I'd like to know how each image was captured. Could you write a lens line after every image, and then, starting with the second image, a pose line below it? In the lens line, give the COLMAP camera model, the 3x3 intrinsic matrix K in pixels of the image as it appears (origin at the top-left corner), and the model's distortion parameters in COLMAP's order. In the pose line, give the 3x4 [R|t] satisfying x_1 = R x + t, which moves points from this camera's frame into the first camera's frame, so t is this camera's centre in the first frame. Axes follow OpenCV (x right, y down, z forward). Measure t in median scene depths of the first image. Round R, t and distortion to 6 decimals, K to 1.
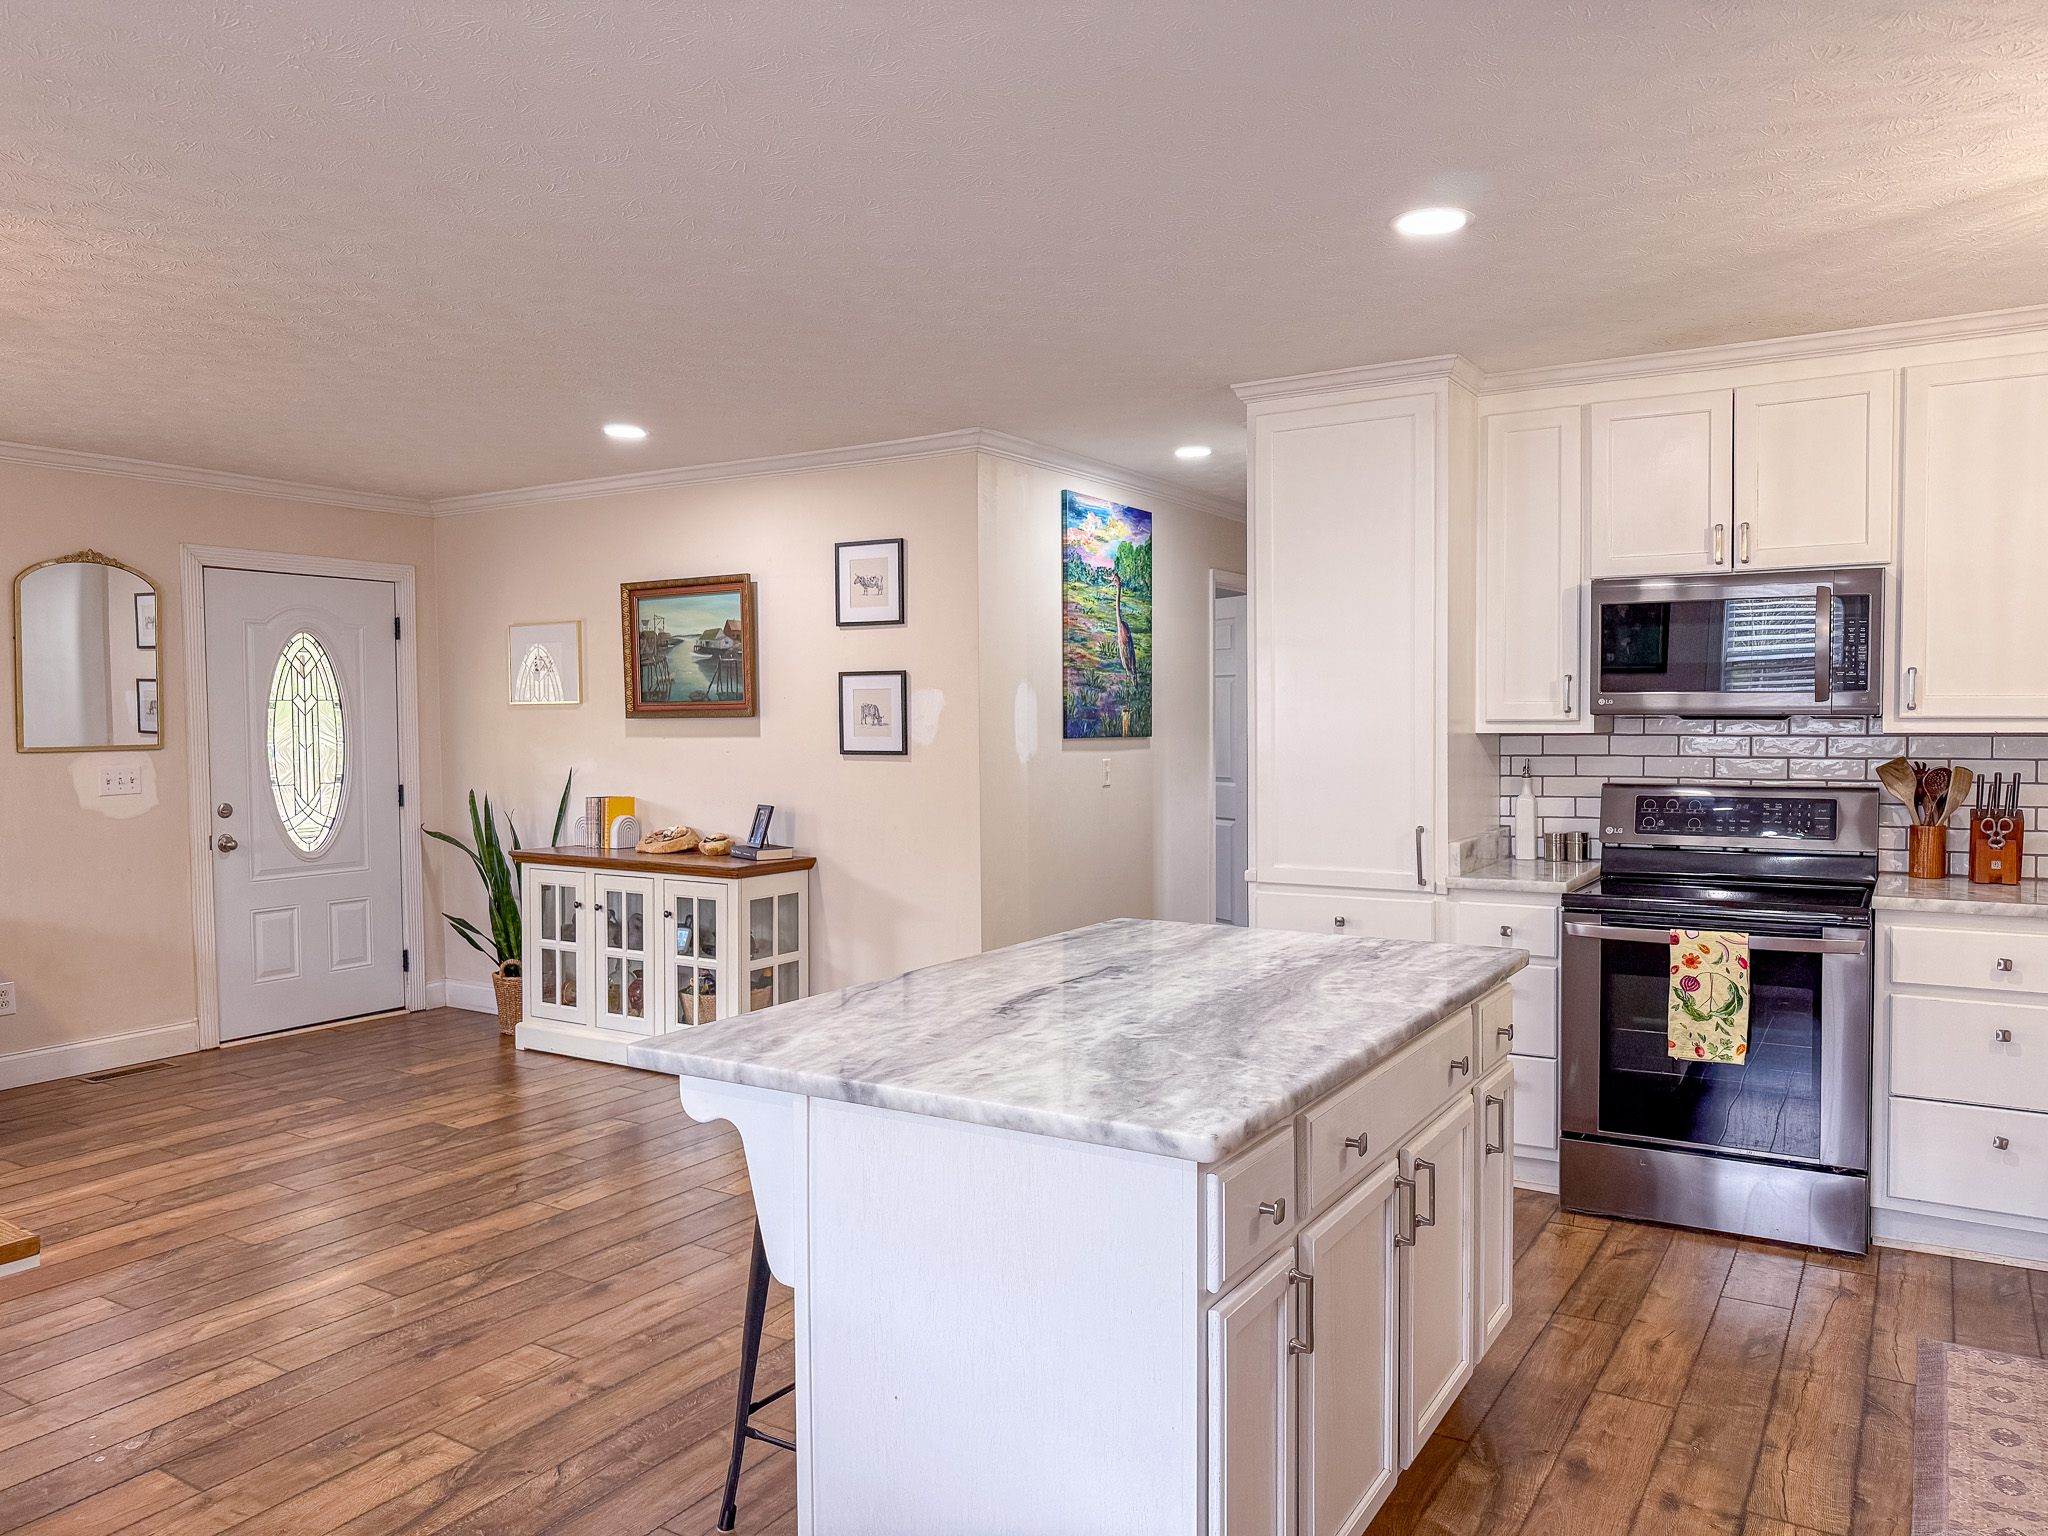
lens RADIAL K [[1458.0, 0, 1021.8], [0, 1458.0, 773.8], [0, 0, 1]] dist [-0.008154, 0.001333]
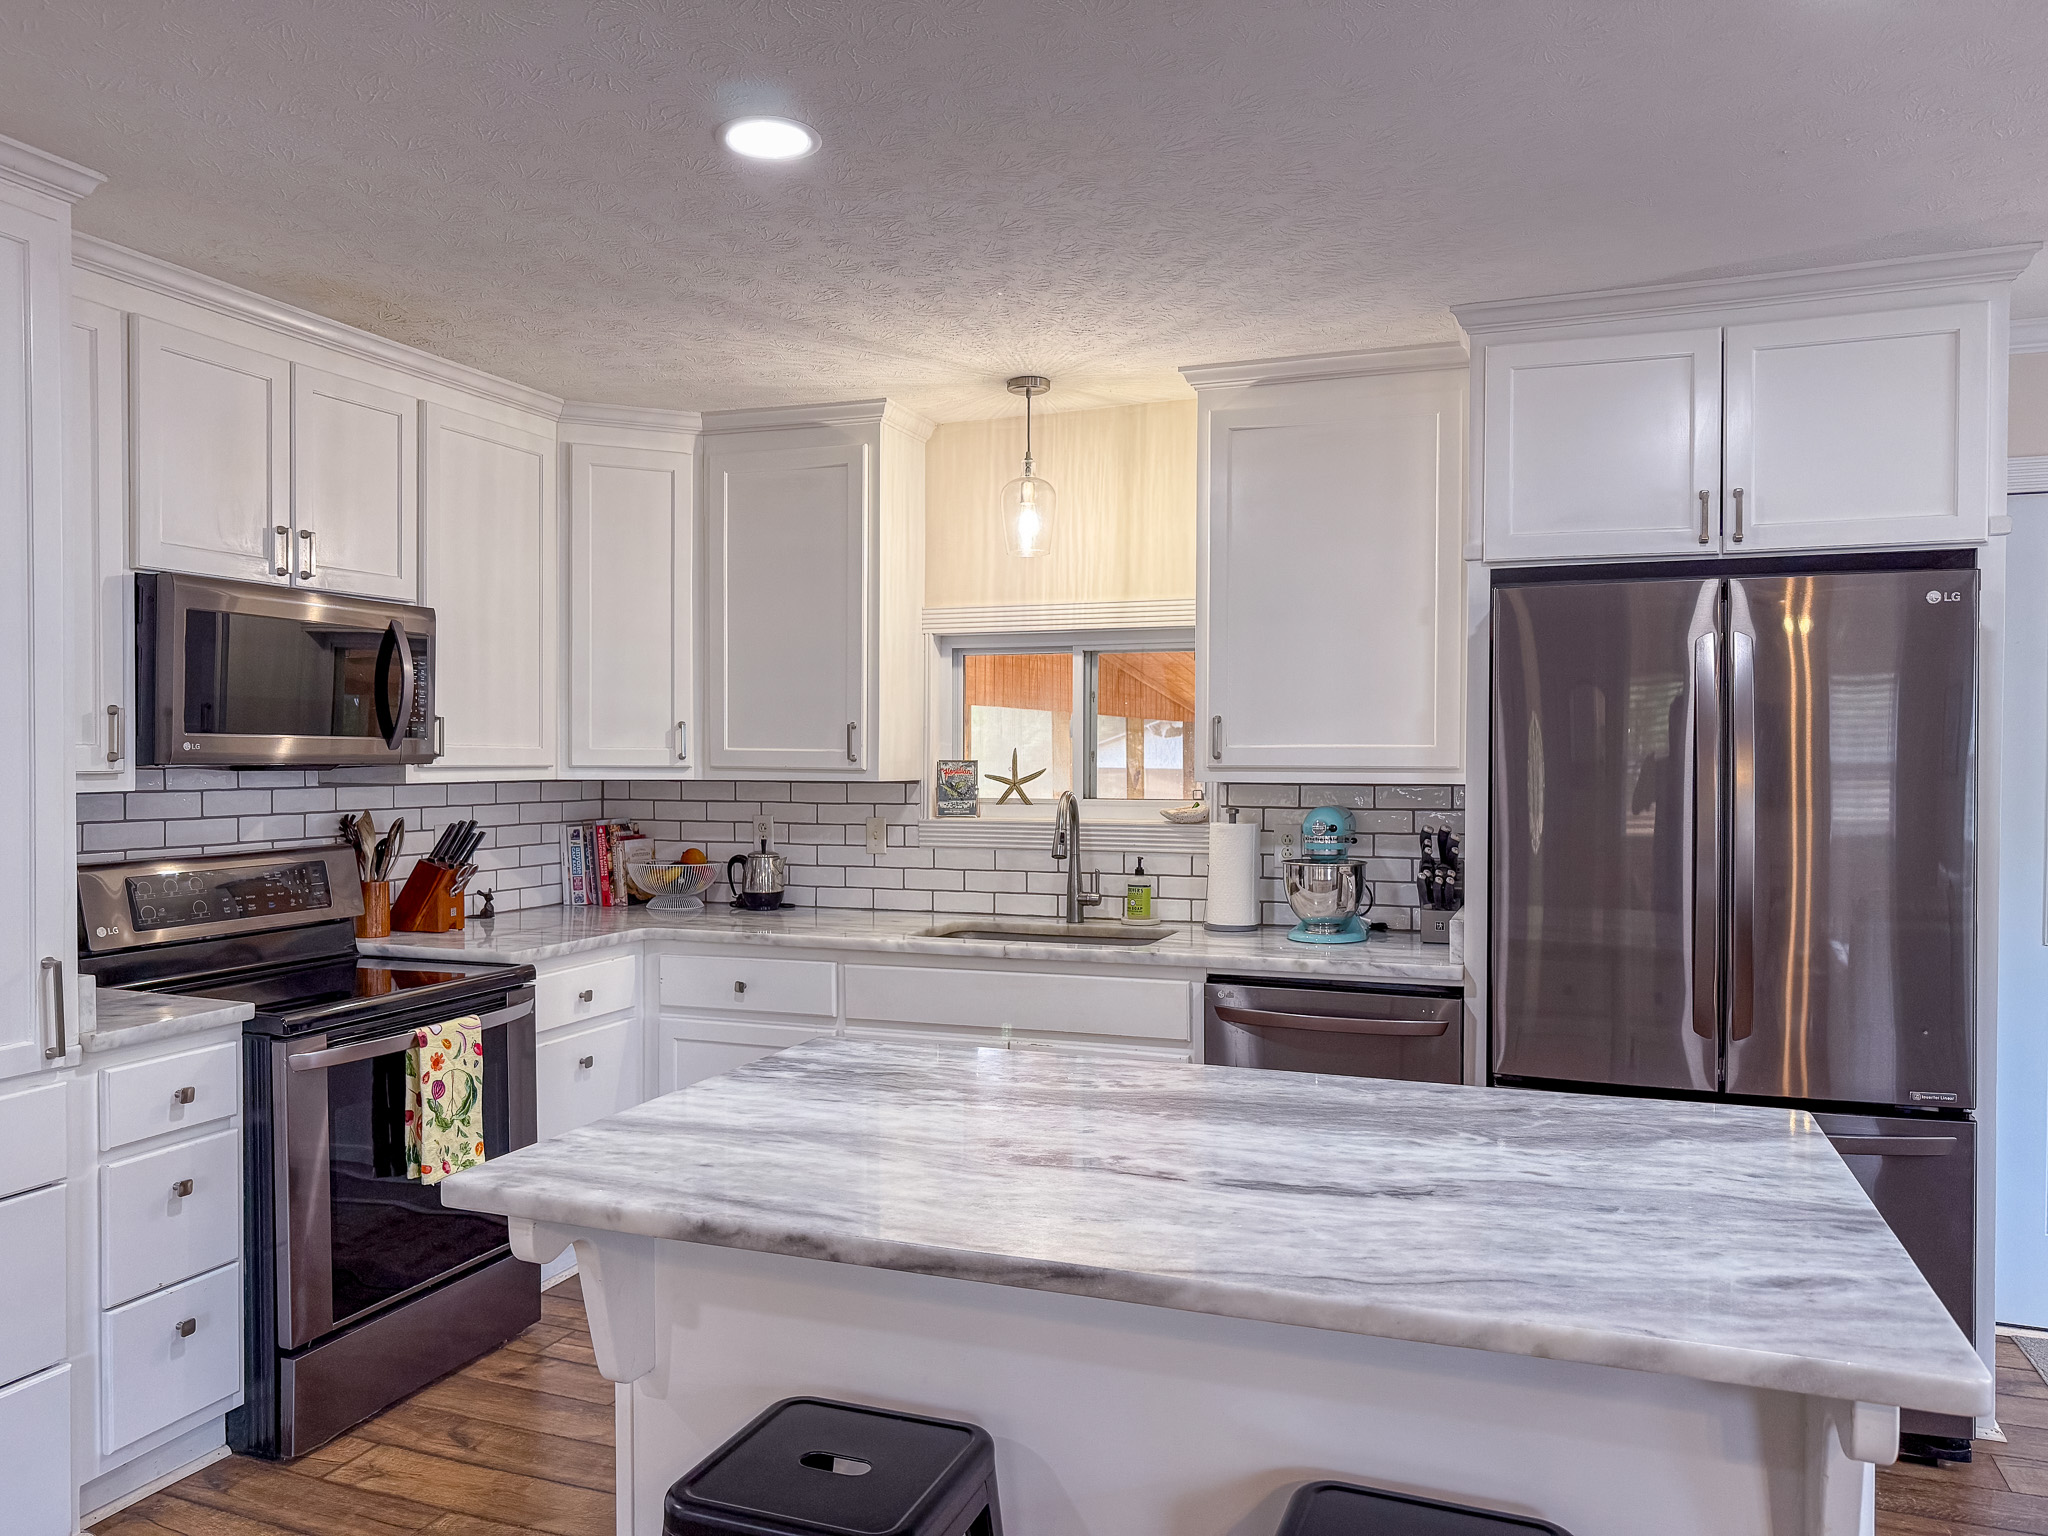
lens RADIAL K [[1461.3, 0, 1030.3], [0, 1461.3, 780.8], [0, 0, 1]] dist [-0.004565, -0.008204]
pose [[-0.196216, -0.012756, 0.980478, -0.398210], [0.037691, 0.999078, 0.020541, -0.033676], [-0.979836, 0.040985, -0.195554, 0.786209]]
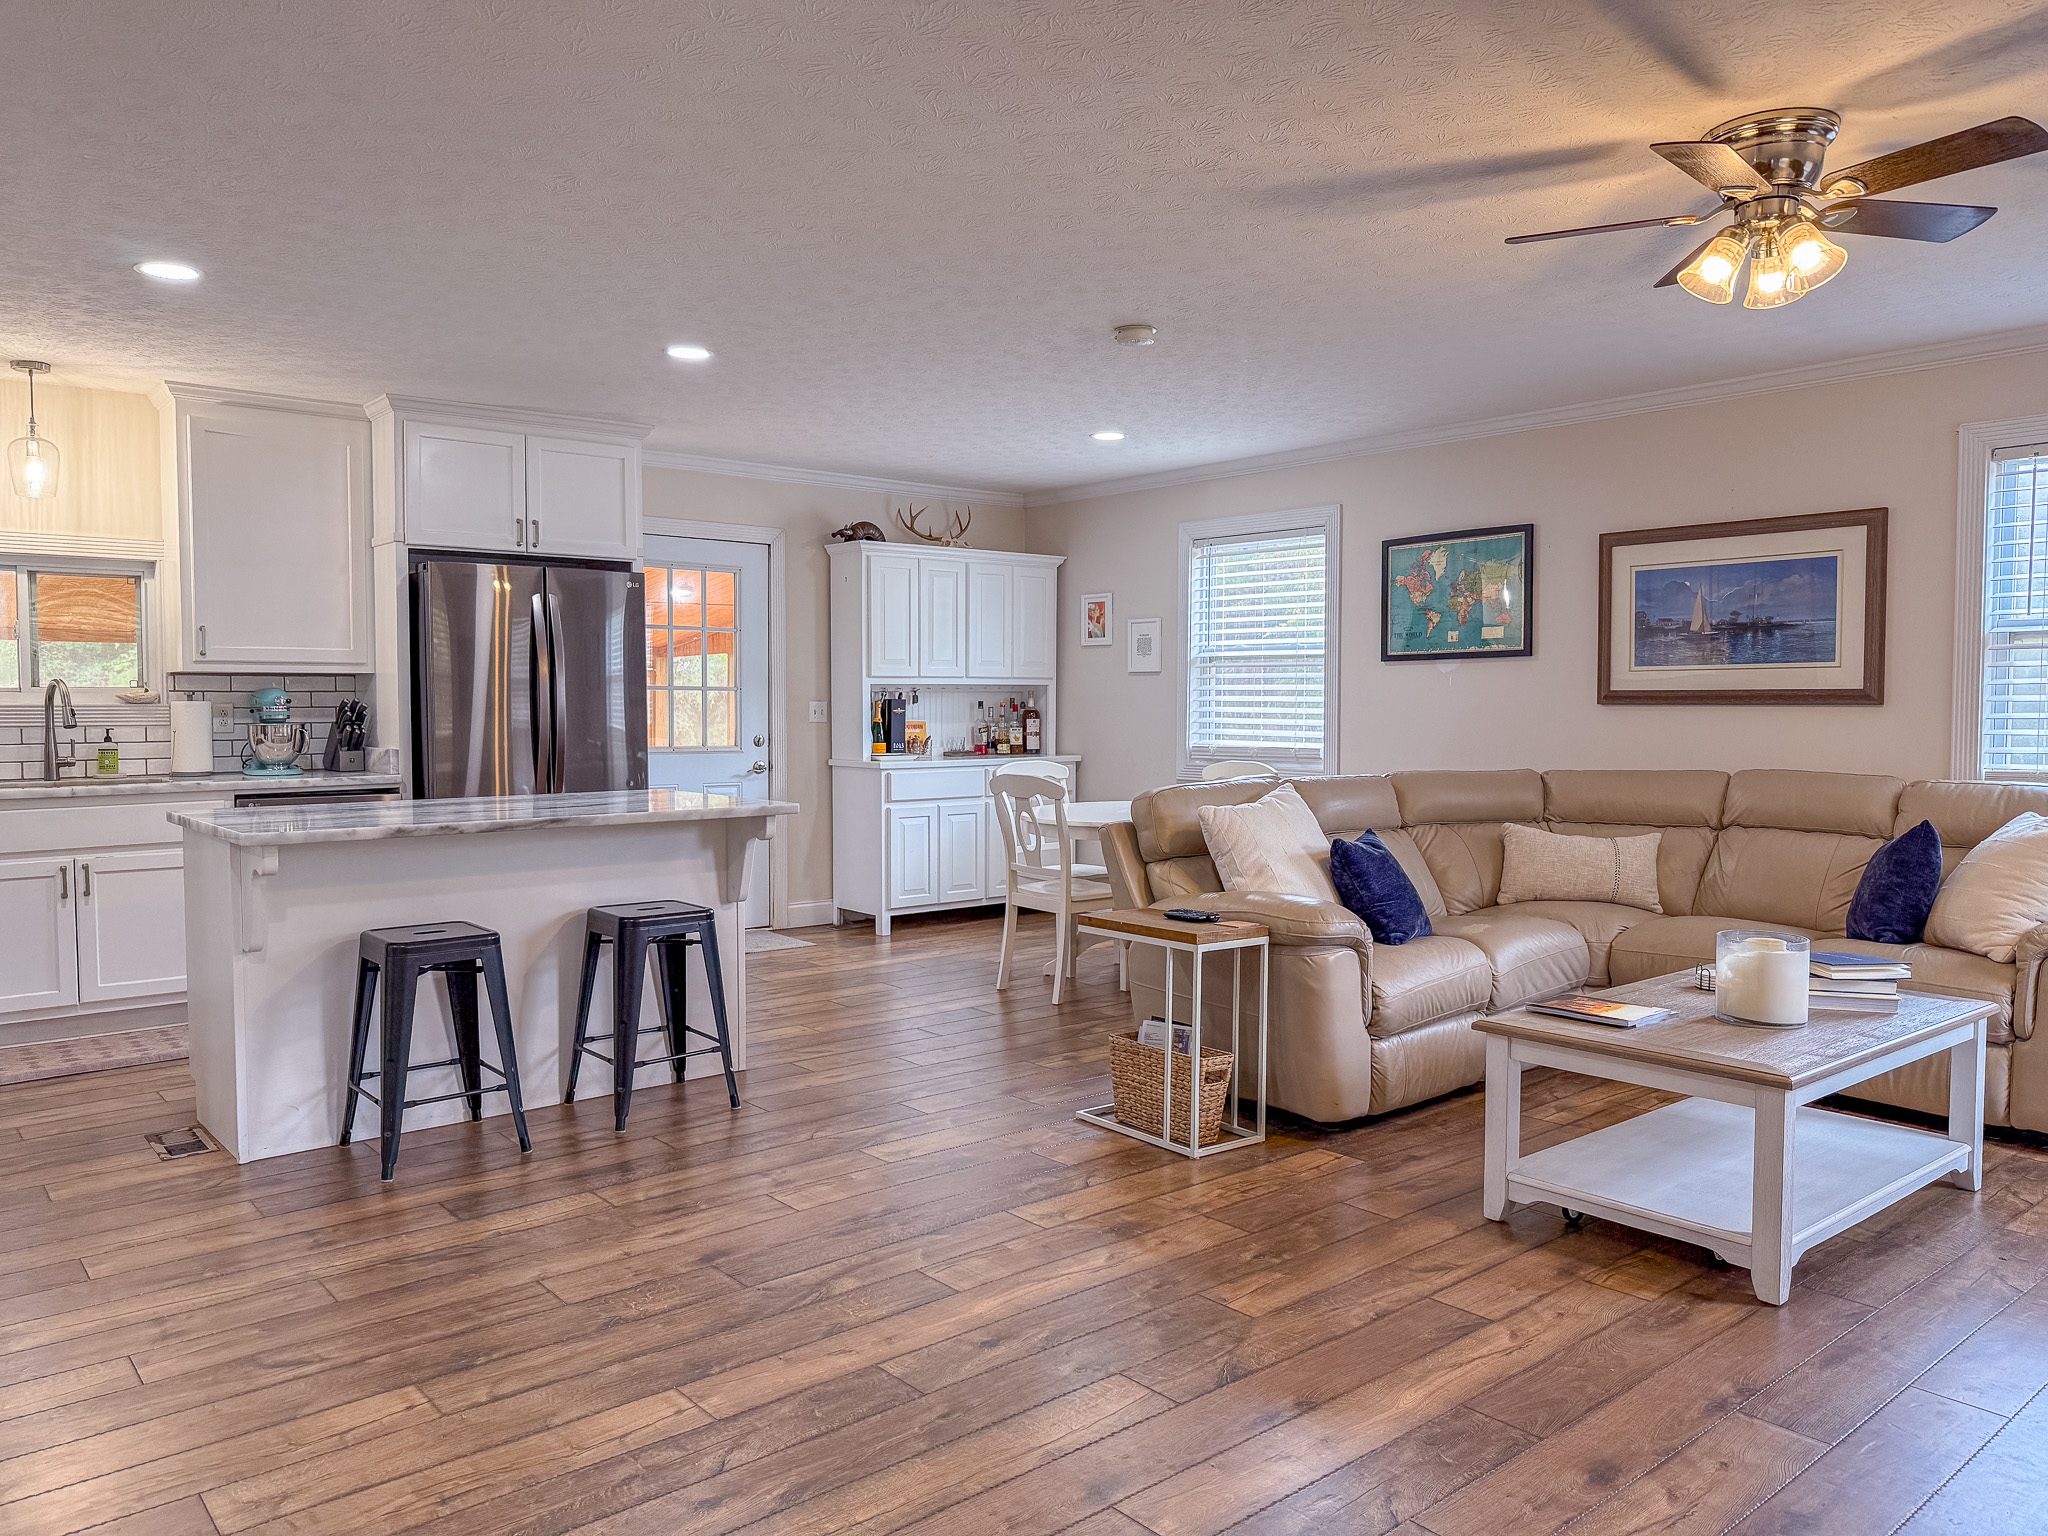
lens RADIAL K [[1444.3, 0, 1024.0], [0, 1444.3, 768.0], [0, 0, 1]] dist [-0.005712, -0.000602]
pose [[-0.952325, -0.009186, 0.304946, -0.658217], [0.016251, 0.996600, 0.080774, -0.014785], [-0.304651, 0.081879, -0.948938, 1.558185]]
